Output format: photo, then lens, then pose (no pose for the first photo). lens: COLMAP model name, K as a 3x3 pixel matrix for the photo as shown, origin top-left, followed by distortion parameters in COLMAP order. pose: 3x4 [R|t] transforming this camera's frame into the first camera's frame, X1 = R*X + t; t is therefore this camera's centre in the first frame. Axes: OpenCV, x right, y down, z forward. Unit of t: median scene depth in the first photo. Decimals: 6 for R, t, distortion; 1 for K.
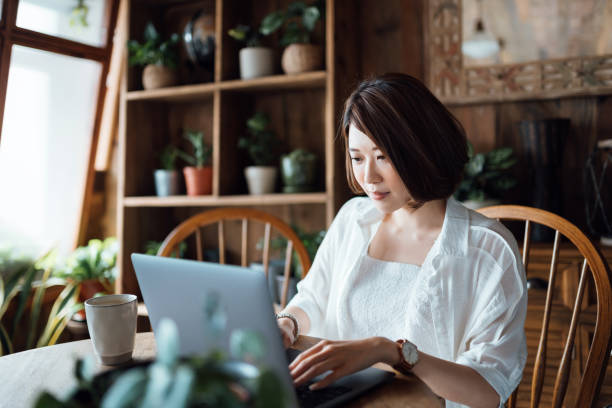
lens RADIAL K [[617.3, 0, 302.9], [0, 617.3, 192.5], [0, 0, 1]] dist [-0.001926, -0.004925]
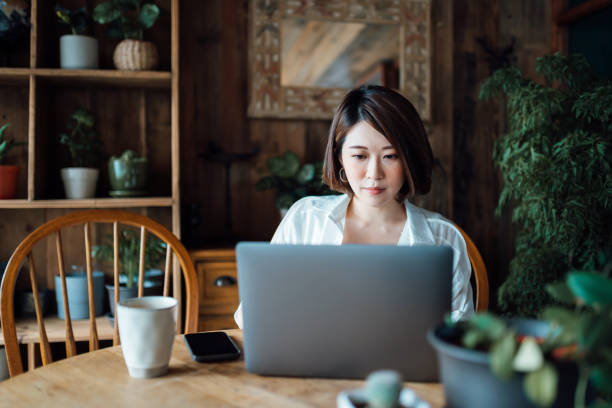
lens RADIAL K [[617.3, 0, 302.9], [0, 617.3, 192.5], [0, 0, 1]] dist [-0.001926, -0.004925]
pose [[0.821042, 0.023984, 0.570363, -0.326378], [-0.005529, 0.999404, -0.034065, 0.024491], [-0.570841, 0.024815, 0.820686, 0.080158]]
